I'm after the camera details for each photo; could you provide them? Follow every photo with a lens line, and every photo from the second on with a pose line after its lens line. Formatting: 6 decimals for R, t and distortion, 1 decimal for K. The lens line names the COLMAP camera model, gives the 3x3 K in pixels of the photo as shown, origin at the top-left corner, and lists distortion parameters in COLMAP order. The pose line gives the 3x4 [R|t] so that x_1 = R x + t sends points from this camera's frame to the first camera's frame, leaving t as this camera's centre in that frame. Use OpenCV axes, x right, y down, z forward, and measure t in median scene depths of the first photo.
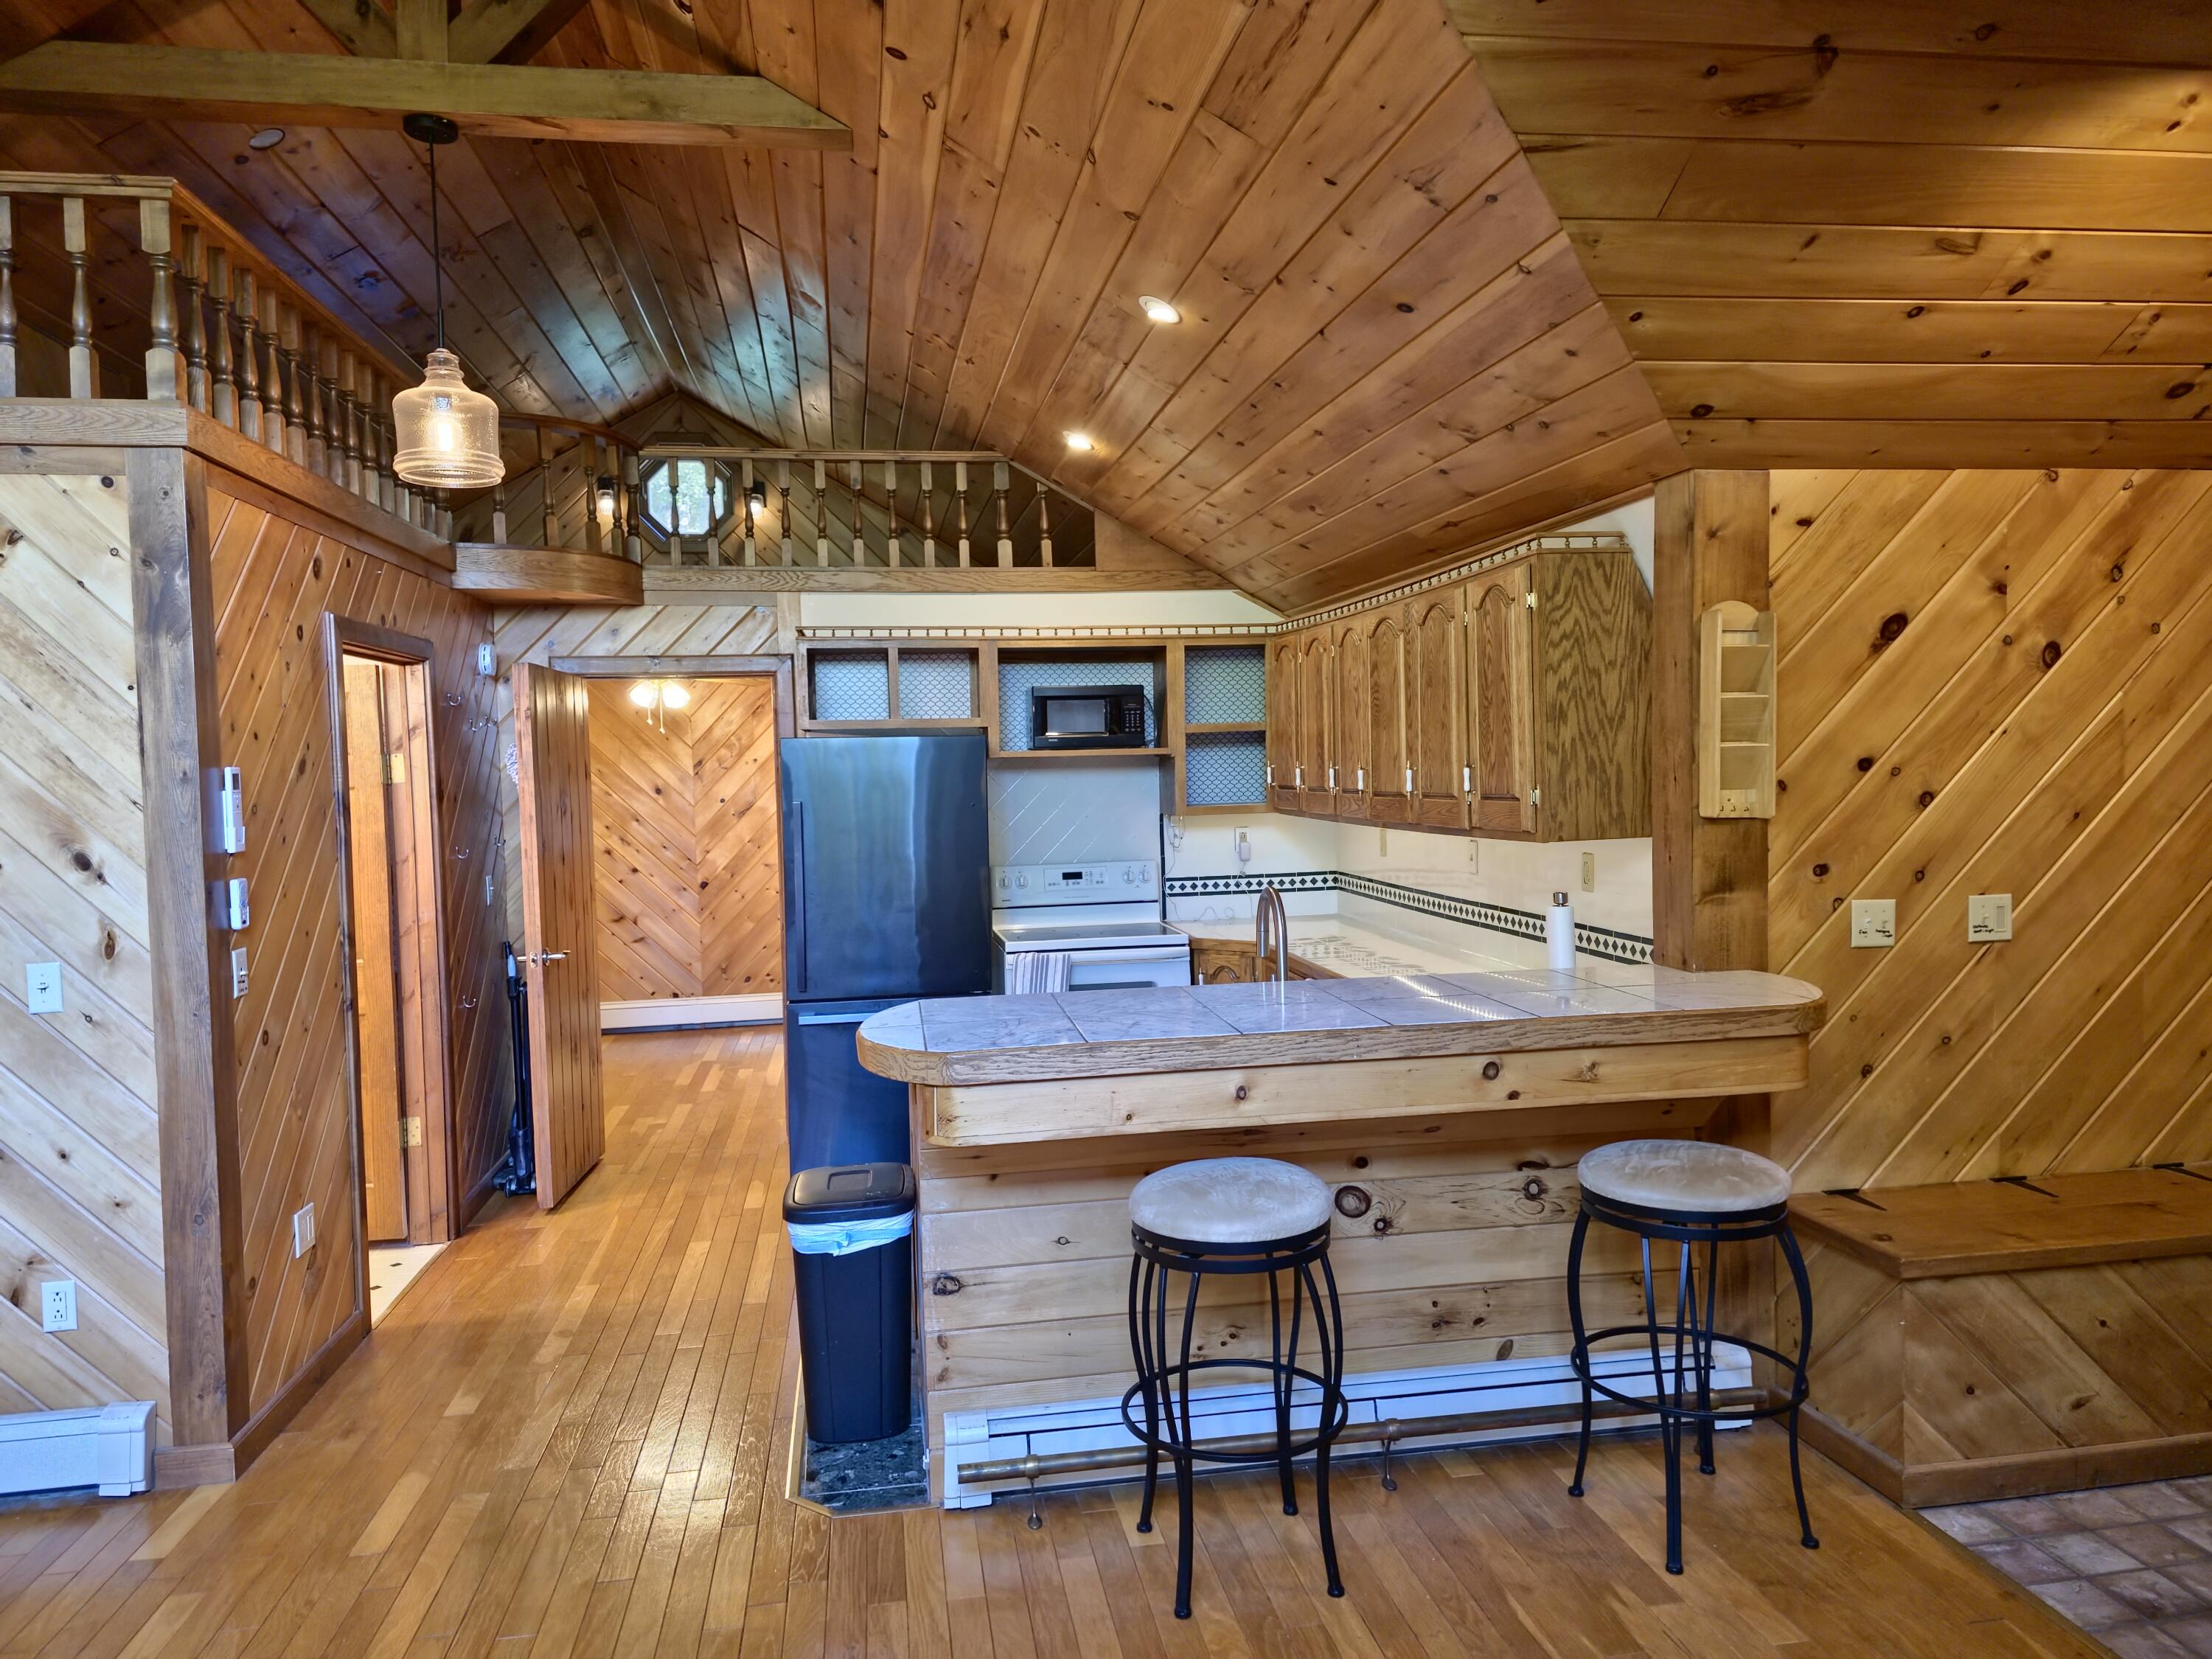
lens RADIAL K [[1465.6, 0, 1107.4], [0, 1465.6, 816.4], [0, 0, 1]] dist [0.067799, -0.059181]
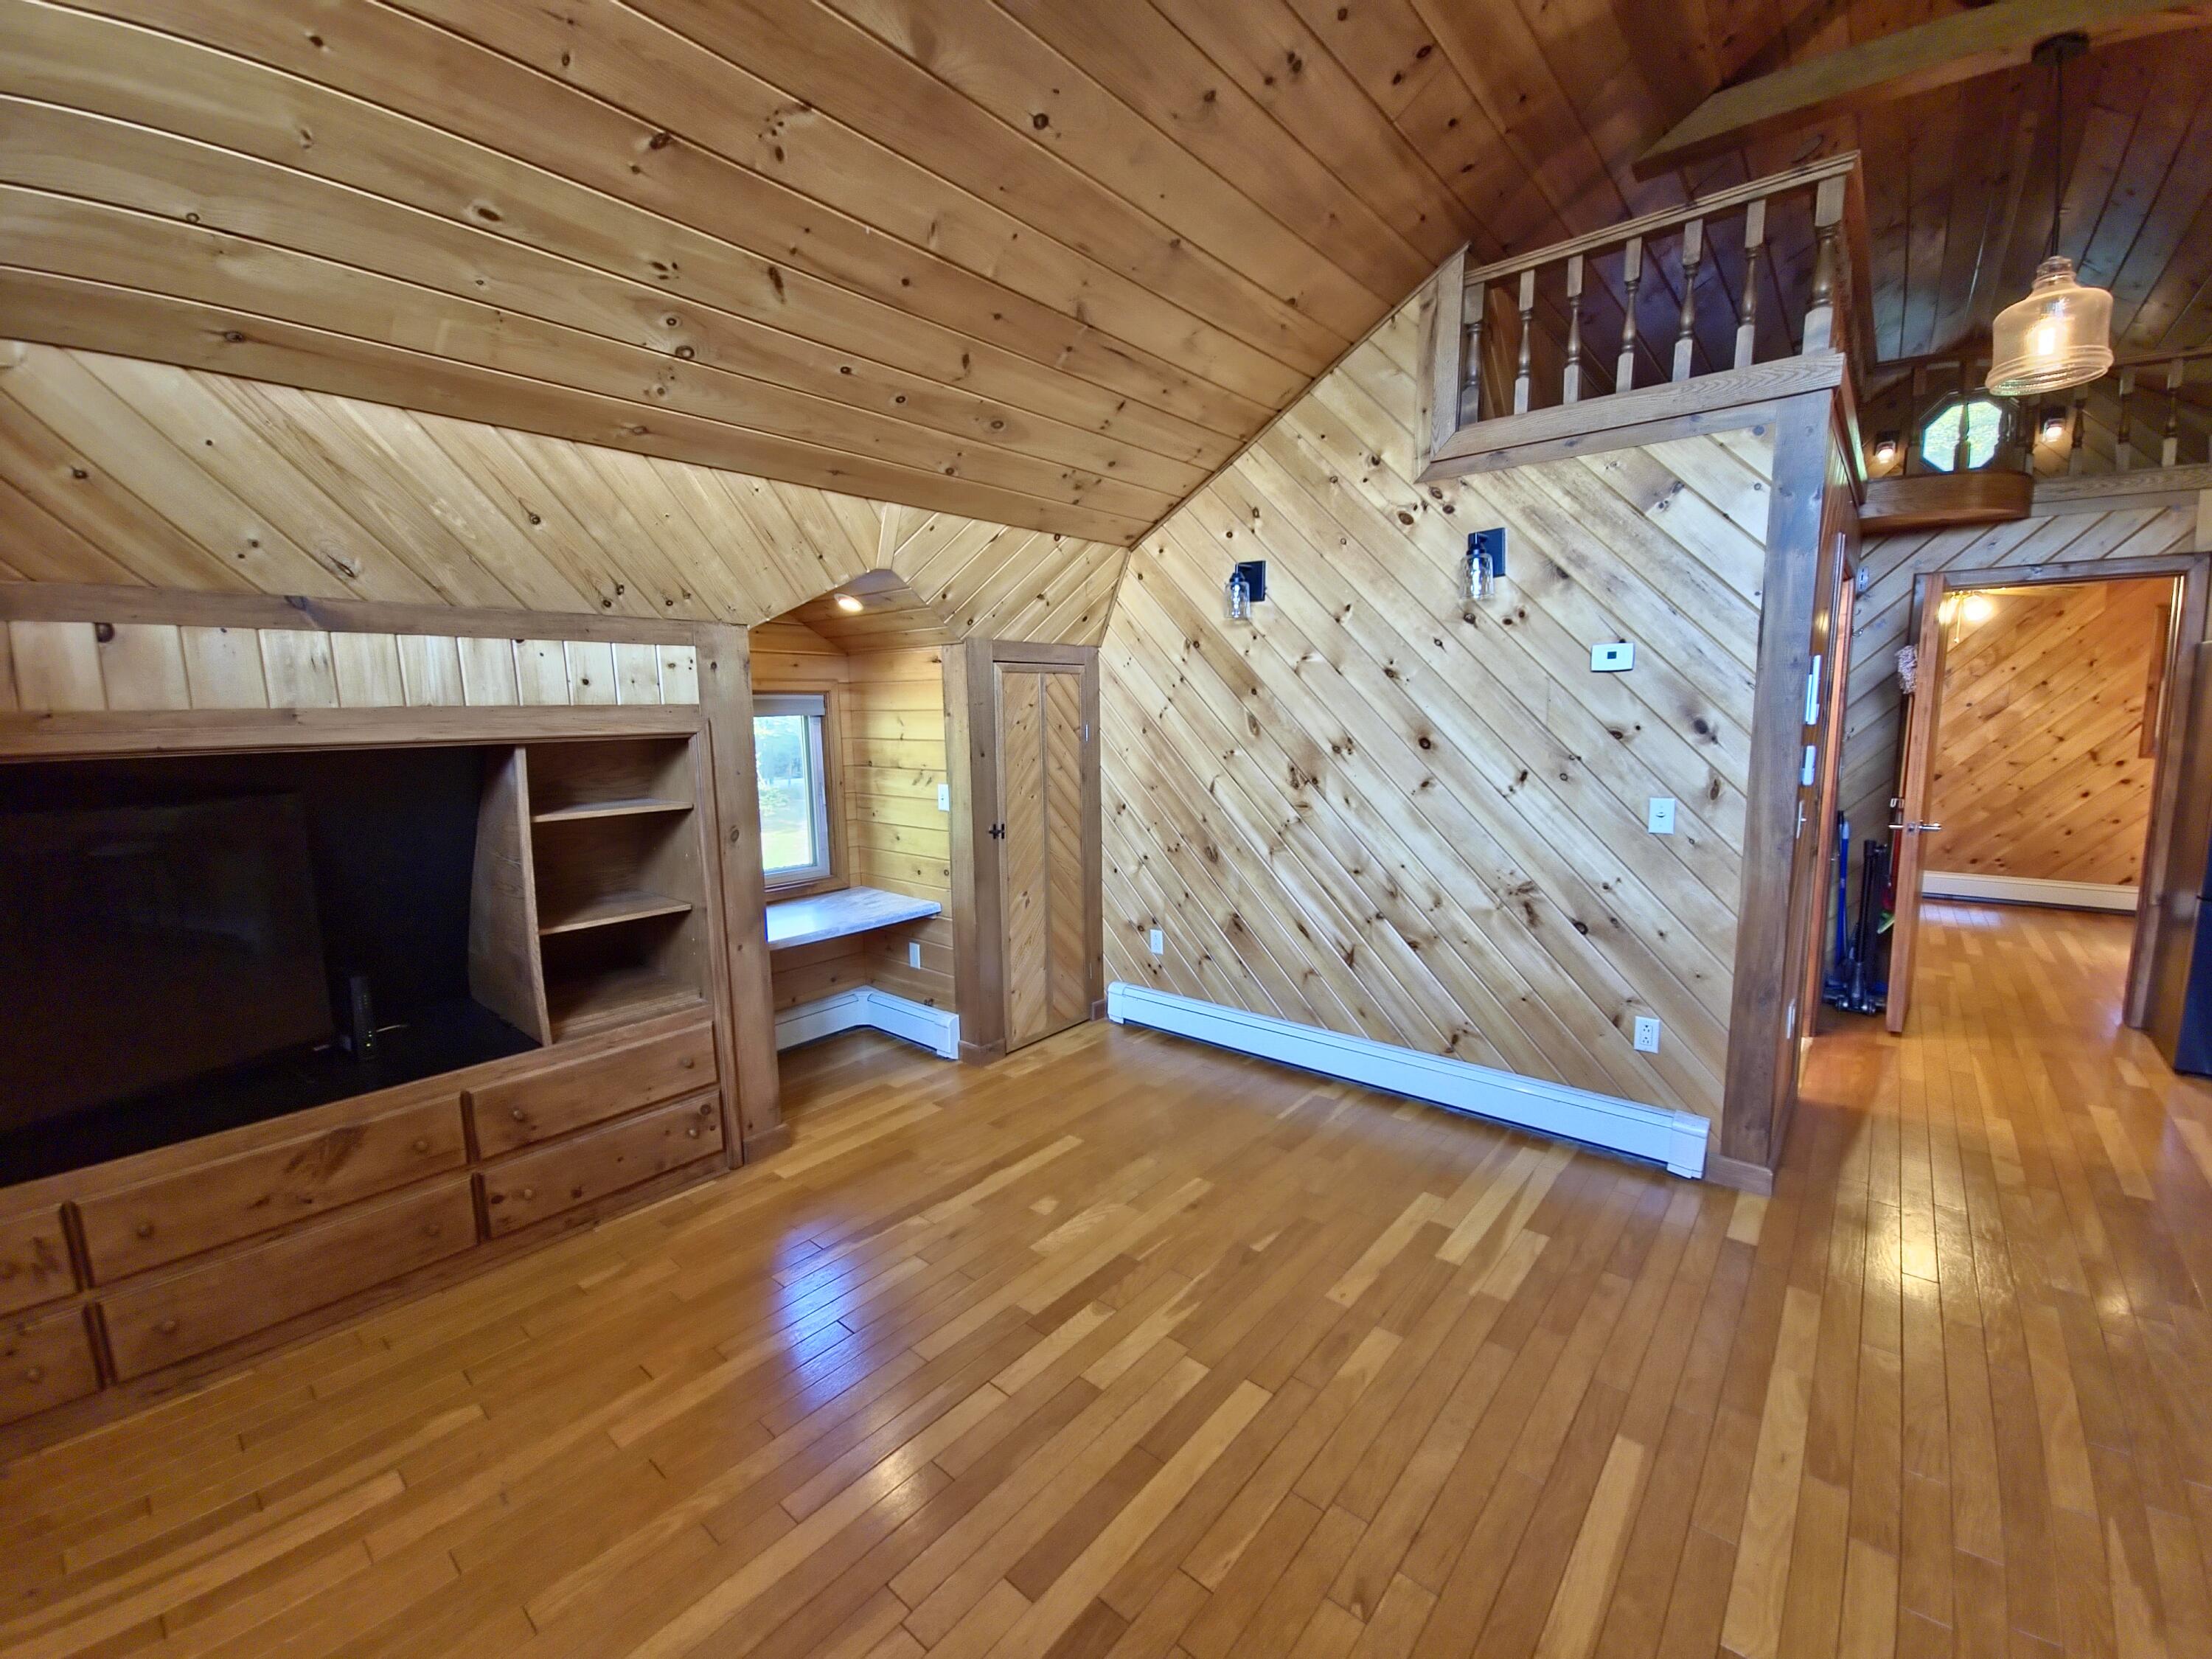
lens RADIAL K [[907.7, 0, 1096.6], [0, 907.7, 831.0], [0, 0, 1]] dist [0.006560, -0.004944]
pose [[0.641387, 0.118062, -0.758079, -0.300098], [-0.025587, 0.990831, 0.132661, 0.021405], [0.766791, -0.065690, 0.638527, 0.029729]]
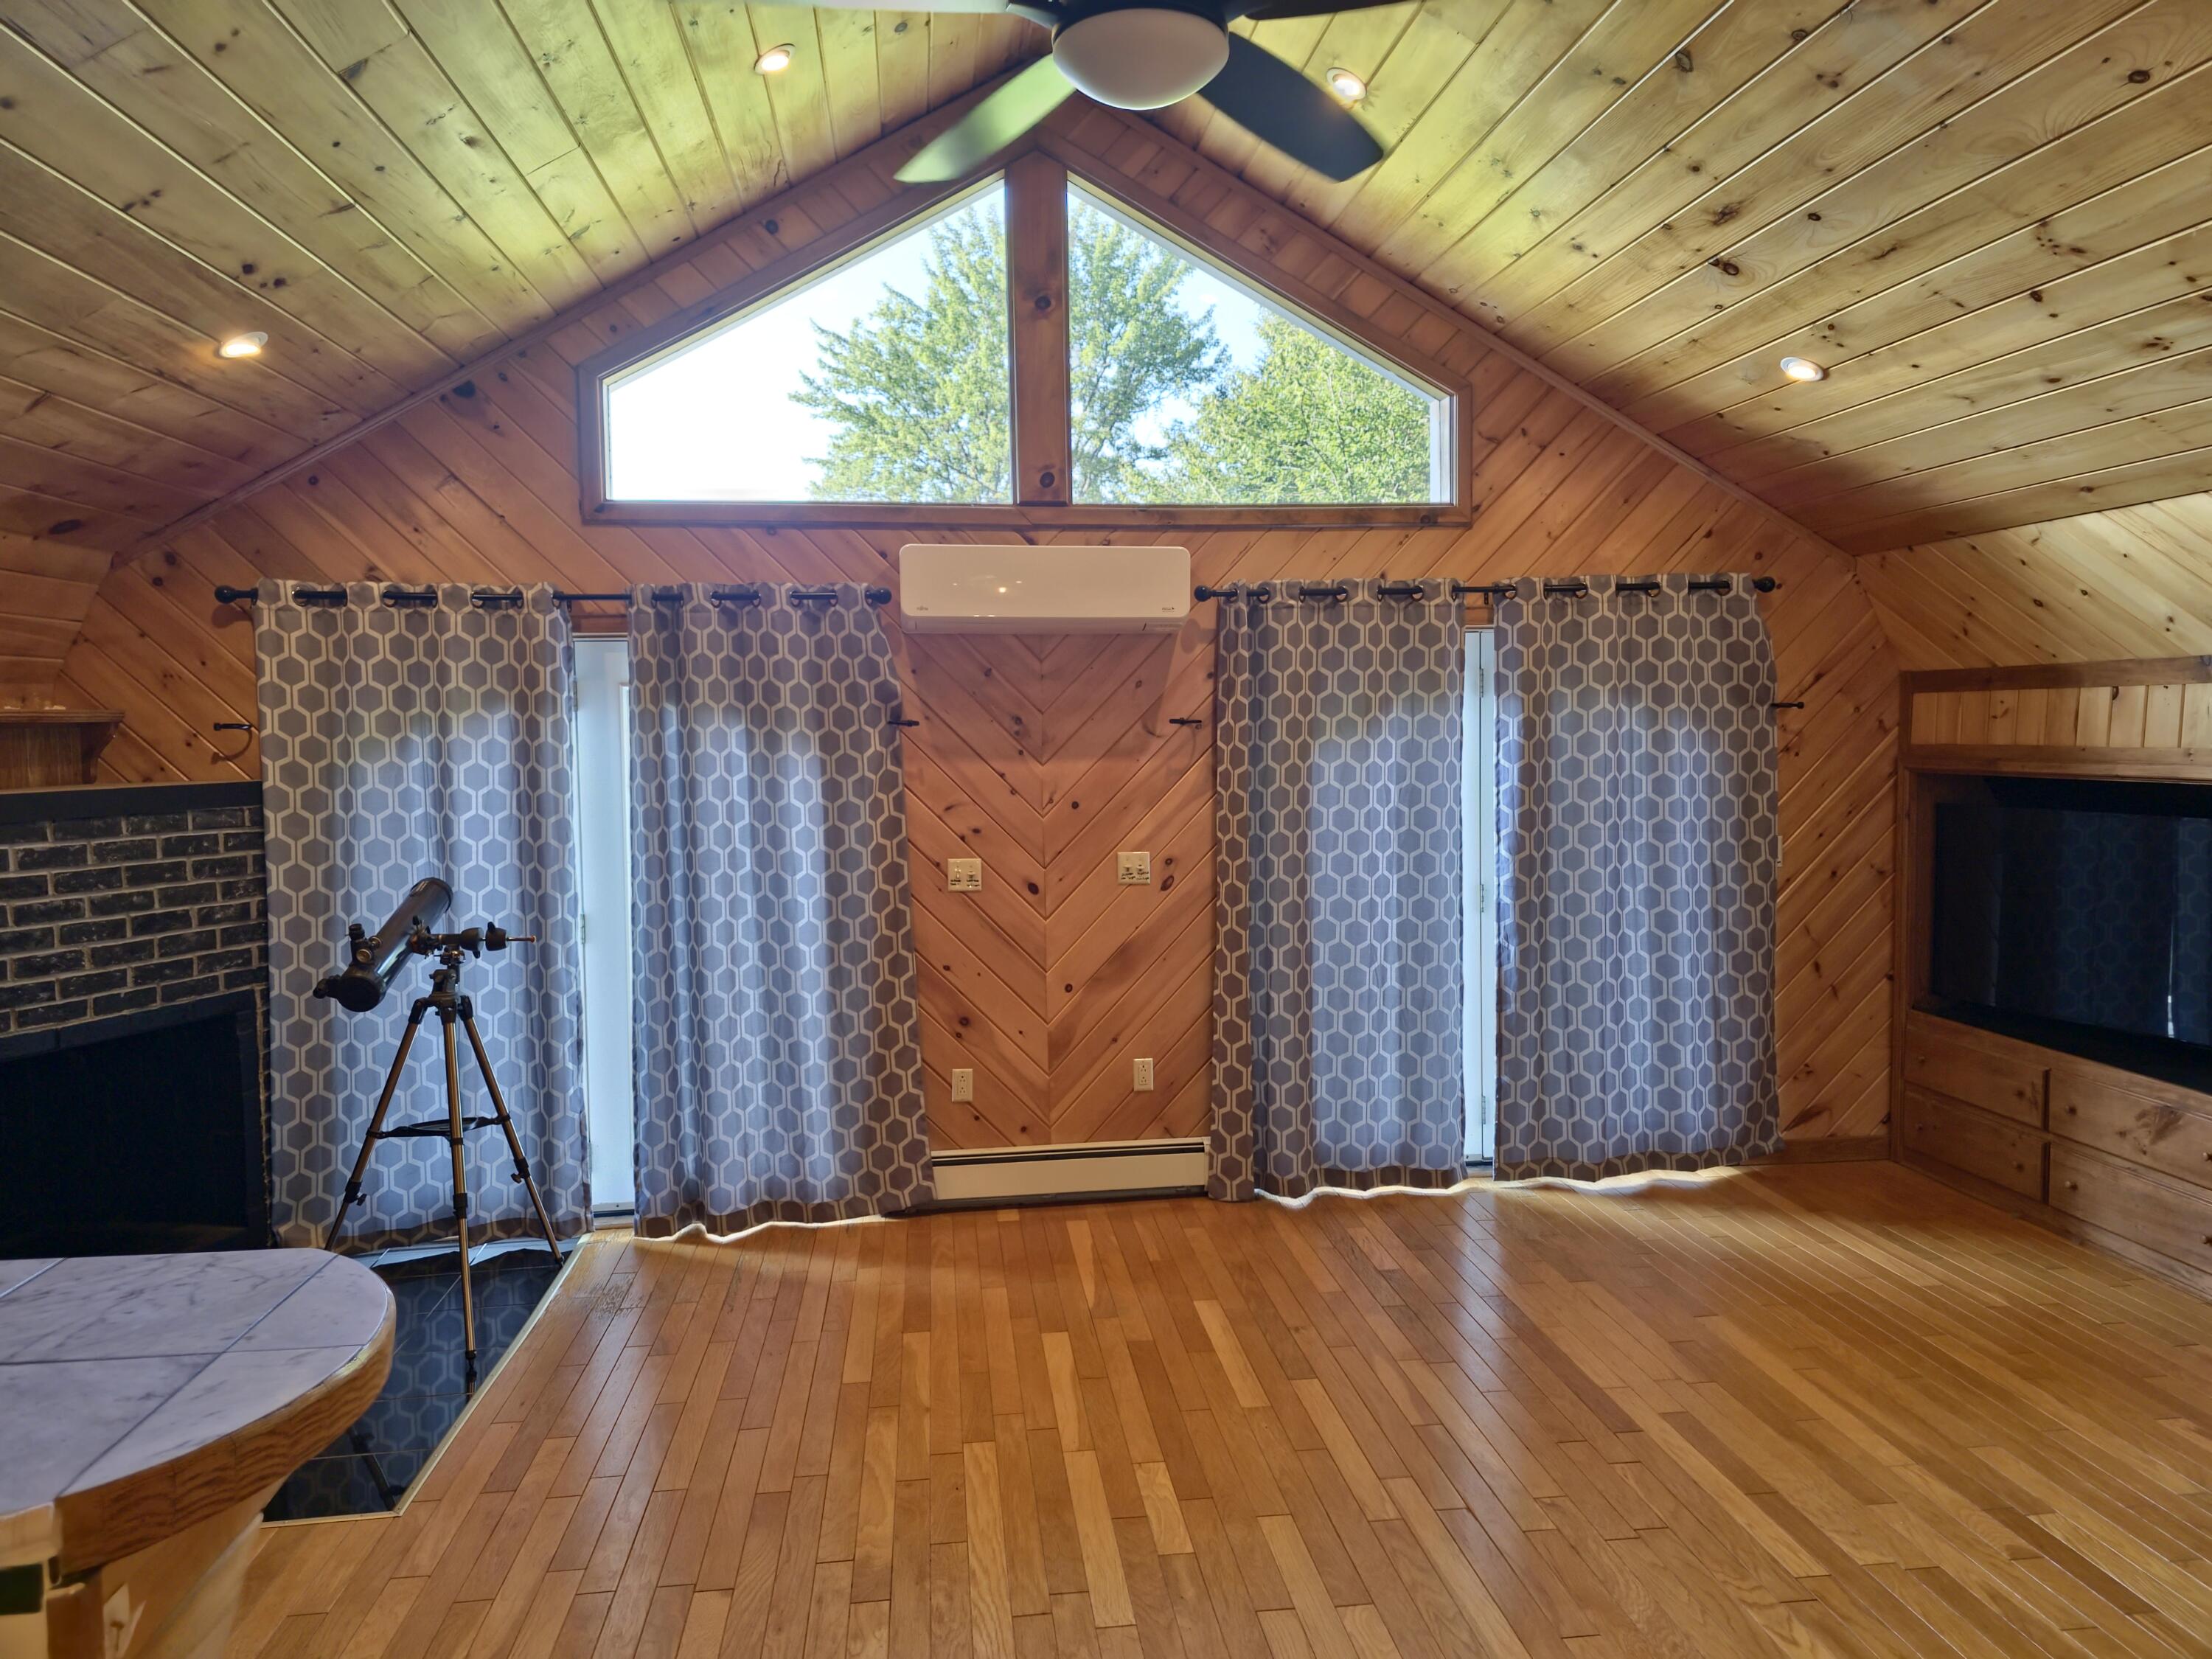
lens RADIAL K [[1465.6, 0, 1117.5], [0, 1465.6, 813.8], [0, 0, 1]] dist [0.067799, -0.059181]
pose [[-0.998772, 0.035376, 0.034684, -0.294794], [0.038507, 0.994808, 0.094200, -0.042906], [-0.031171, 0.095420, -0.994949, 0.991003]]
